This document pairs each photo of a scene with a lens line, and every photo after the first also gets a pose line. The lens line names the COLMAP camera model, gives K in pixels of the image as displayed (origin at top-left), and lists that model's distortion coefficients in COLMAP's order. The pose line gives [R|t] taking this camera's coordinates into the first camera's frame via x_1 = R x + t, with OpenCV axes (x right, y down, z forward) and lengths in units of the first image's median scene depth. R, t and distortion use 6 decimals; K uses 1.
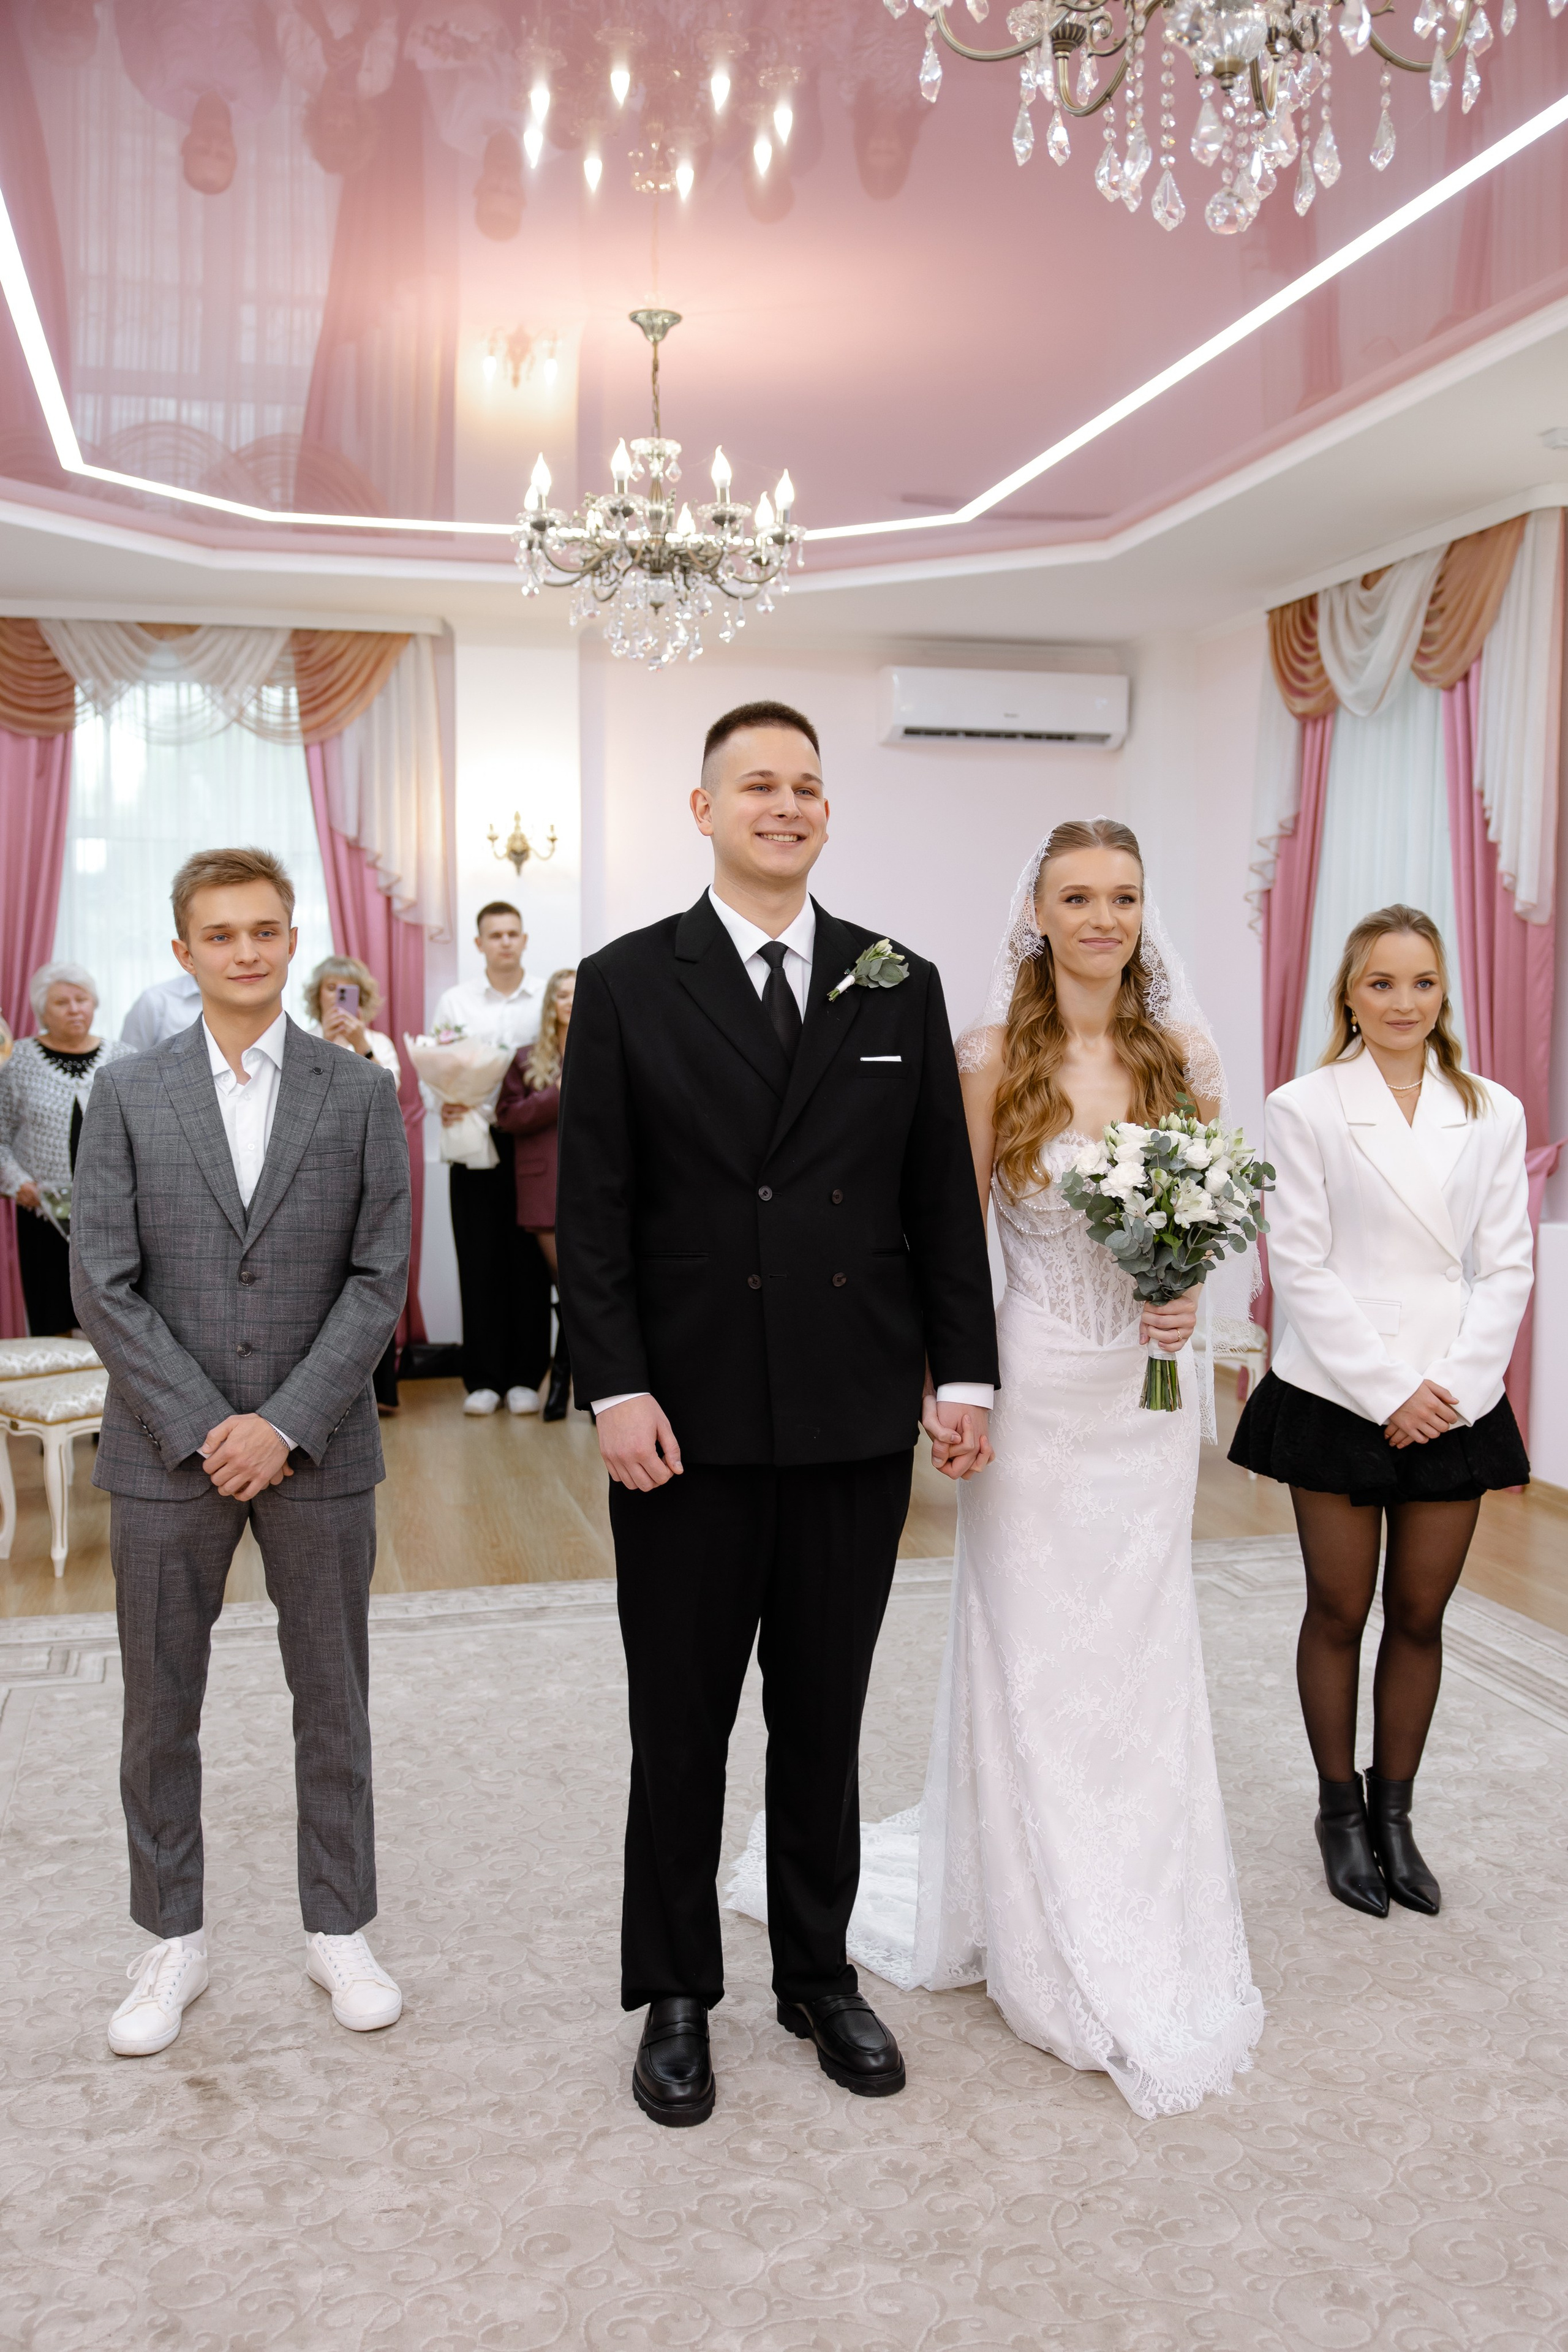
lens RADIAL K [[2240.7, 0, 787.0], [0, 2240.7, 1158.7], [0, 0, 1]] dist [0.002389, 0.003565]
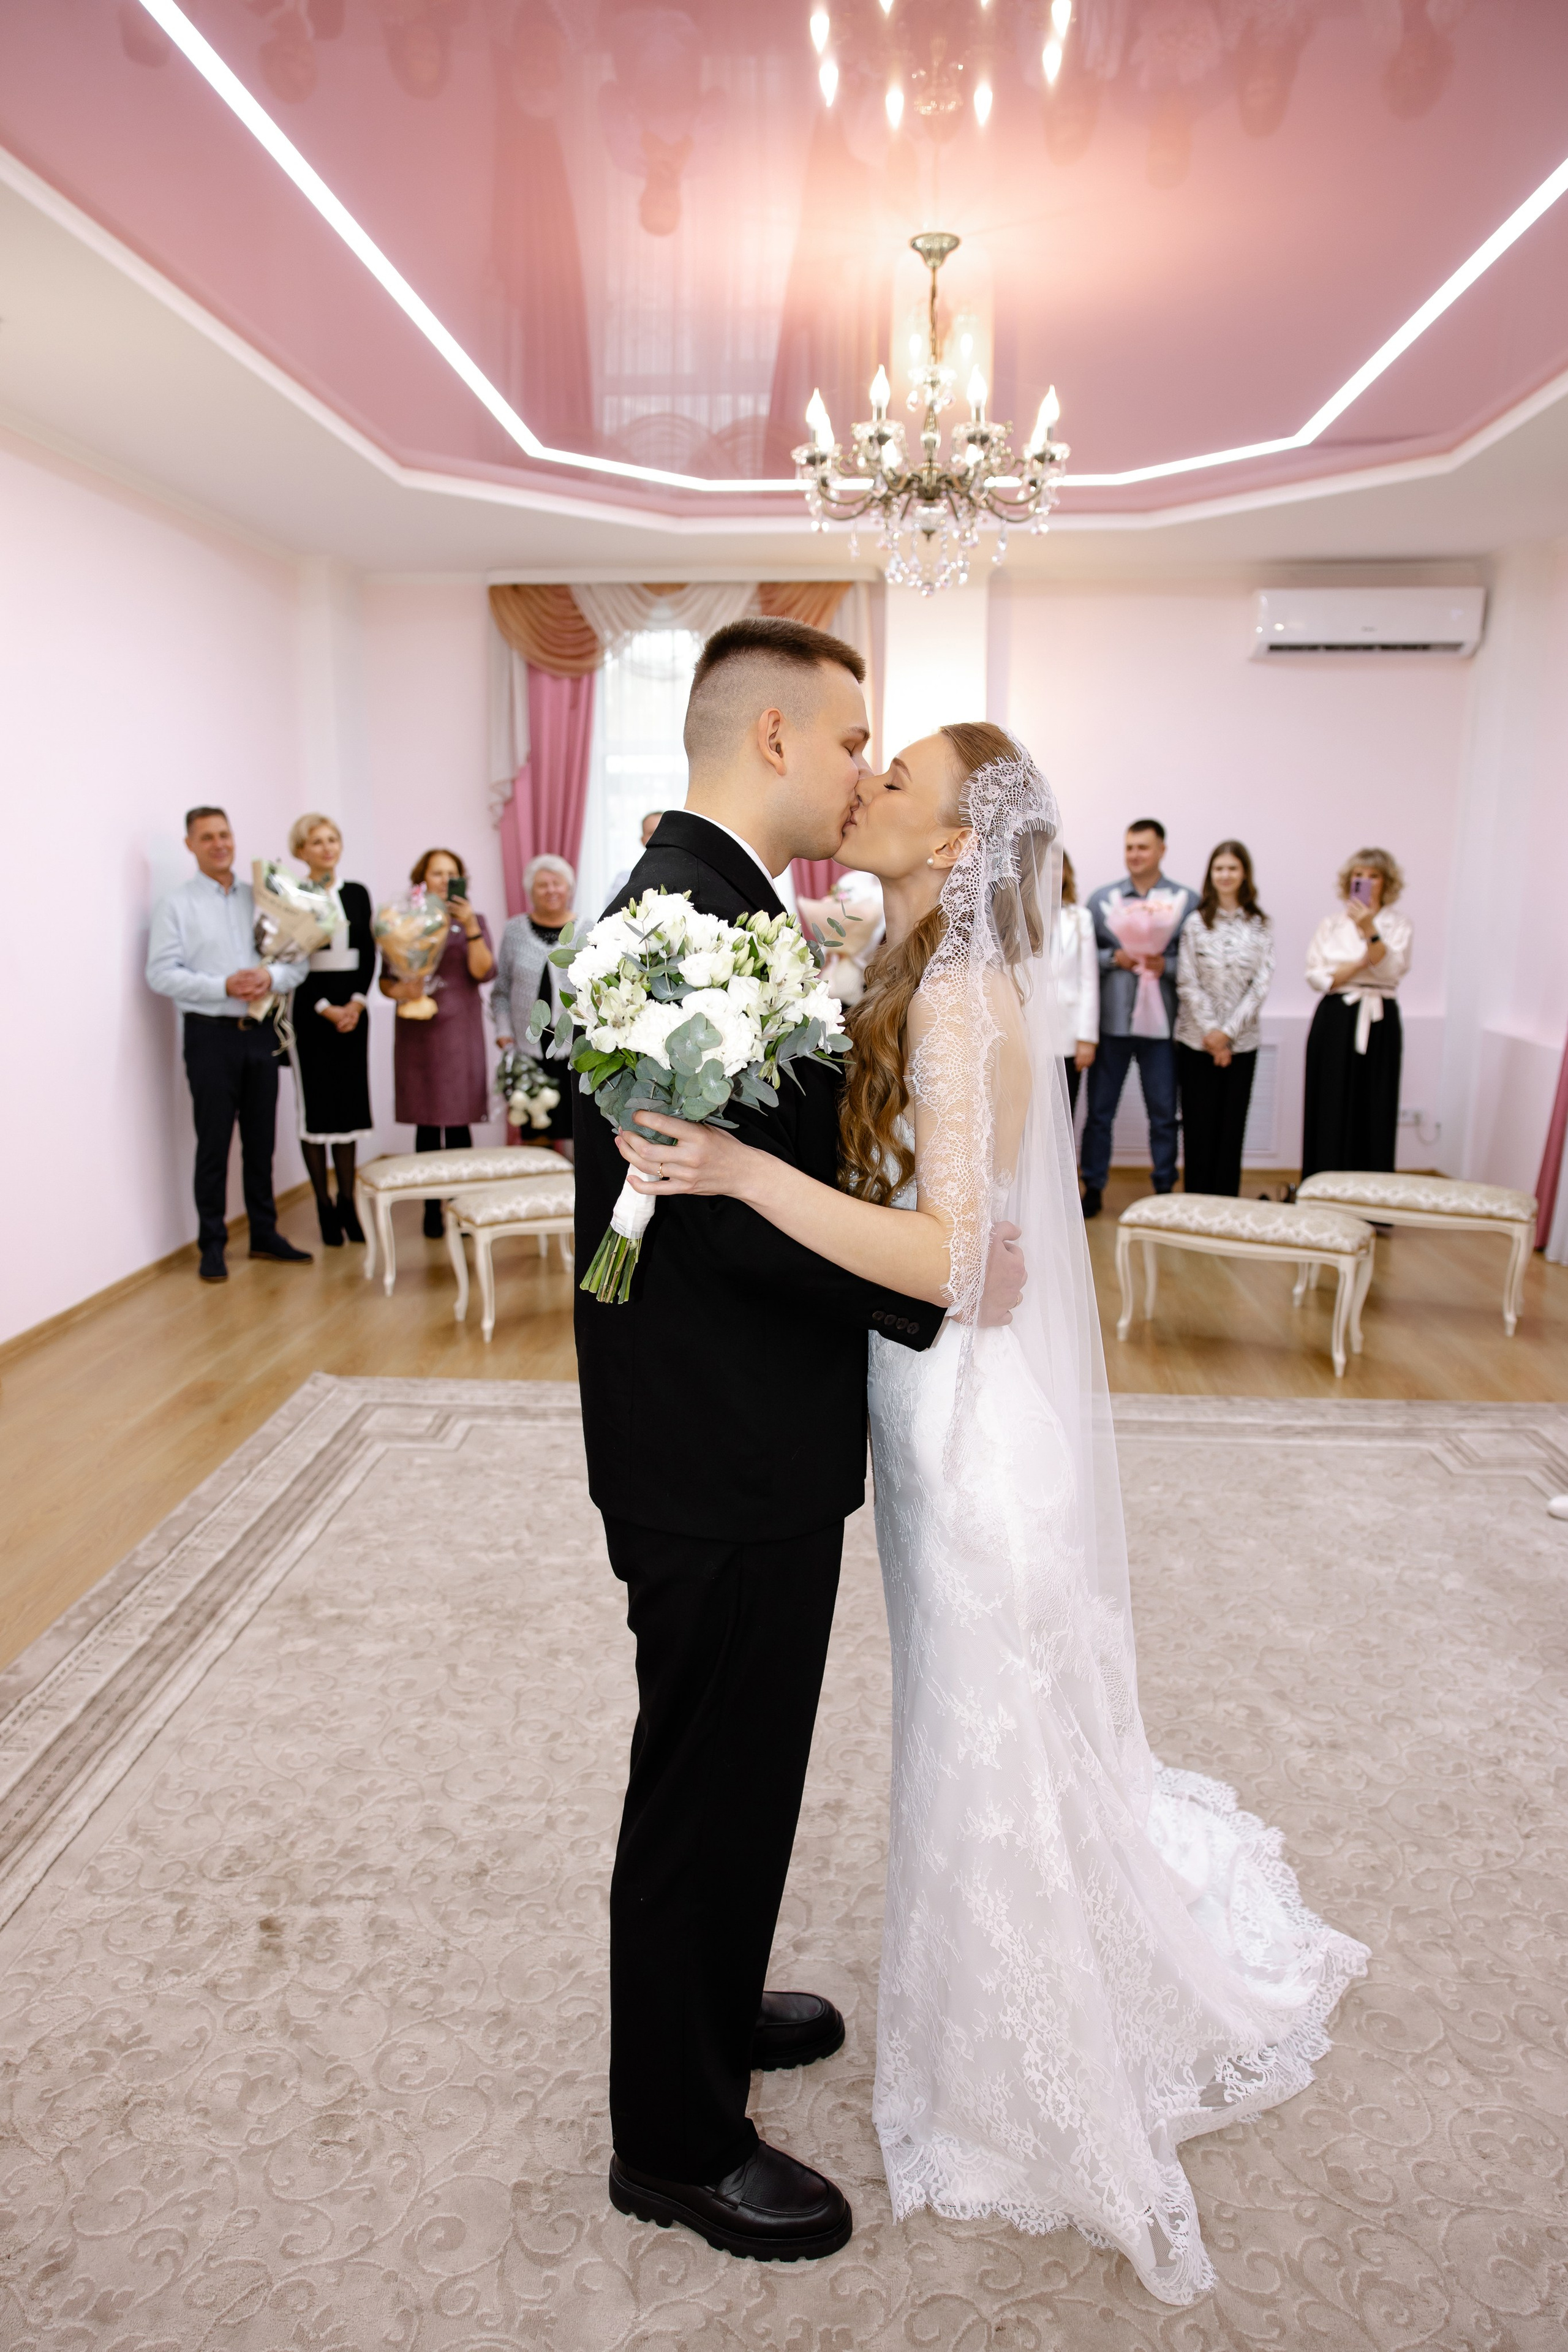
lens RADIAL K [[1534.1, 0, 784.0], [0, 1534.1, 1176.0], [0, 0, 1]] dist [0.009304, 0.000214]
pose [[0.953987, 0.061767, -0.293416, 0.077439], [-0.022240, 0.990433, 0.136188, -0.027908], [0.299021, -0.123397, 0.946235, 0.170464]]
